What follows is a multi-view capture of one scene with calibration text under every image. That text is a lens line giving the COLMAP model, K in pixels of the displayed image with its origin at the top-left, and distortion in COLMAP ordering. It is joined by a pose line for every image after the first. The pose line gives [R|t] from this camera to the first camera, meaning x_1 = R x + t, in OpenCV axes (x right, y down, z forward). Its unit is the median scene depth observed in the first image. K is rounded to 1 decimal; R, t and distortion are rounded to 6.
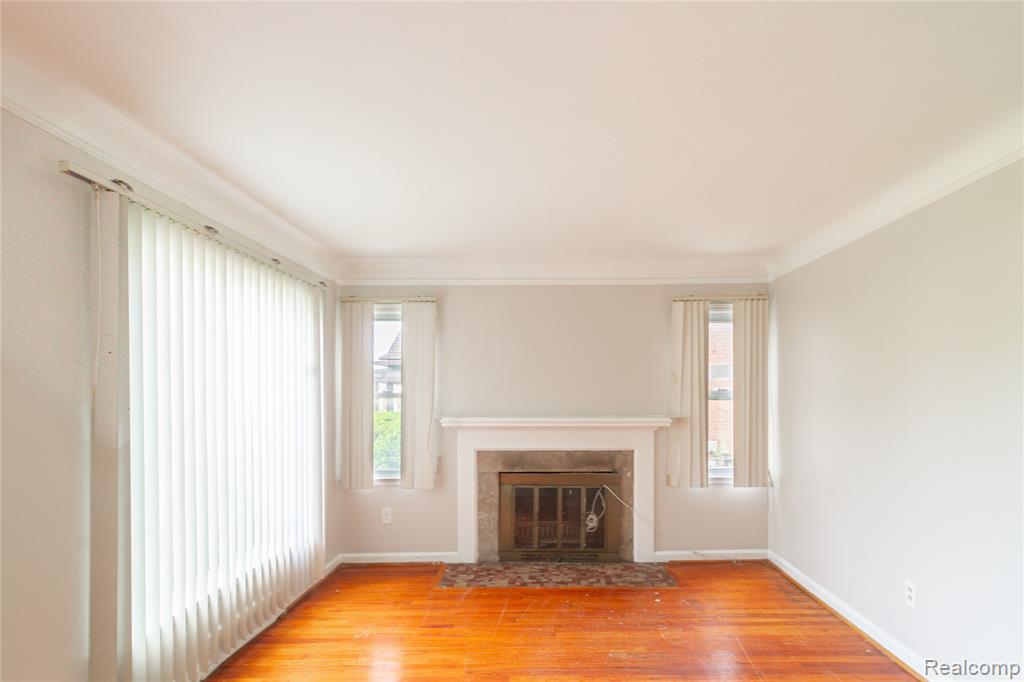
lens RADIAL K [[500.9, 0, 506.7], [0, 500.9, 351.7], [0, 0, 1]] dist [-0.002697, -0.006754]
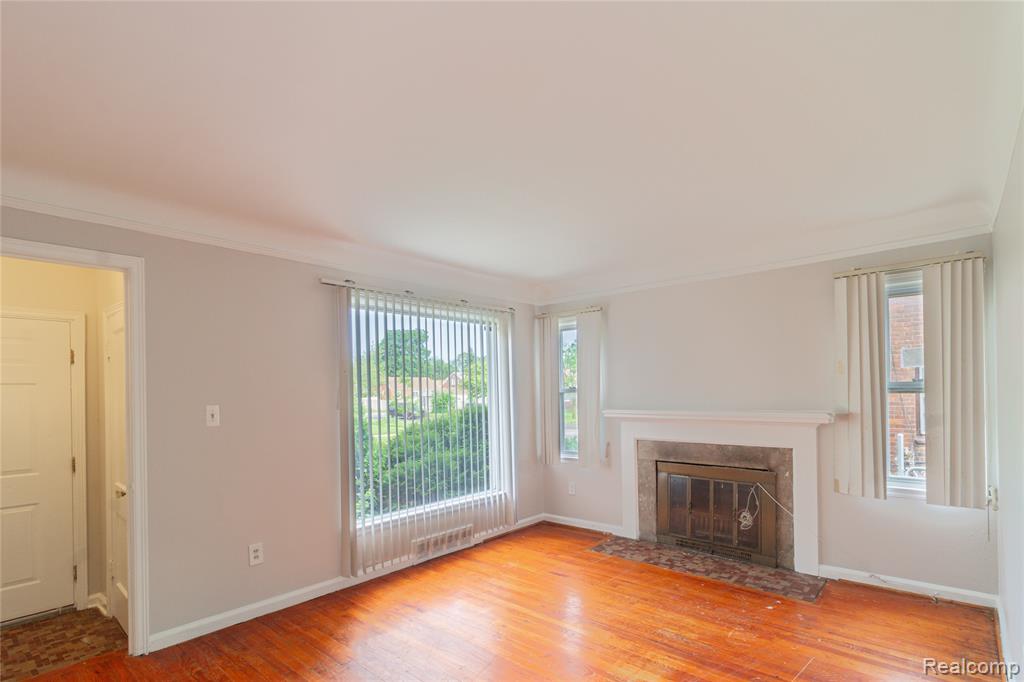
lens RADIAL K [[483.4, 0, 516.2], [0, 483.4, 338.6], [0, 0, 1]] dist [0.001478, -0.000495]
pose [[0.760318, -0.078459, -0.644795, 0.464637], [0.069756, 0.996800, -0.039038, -0.003702], [0.645794, -0.015297, 0.763358, 0.004467]]
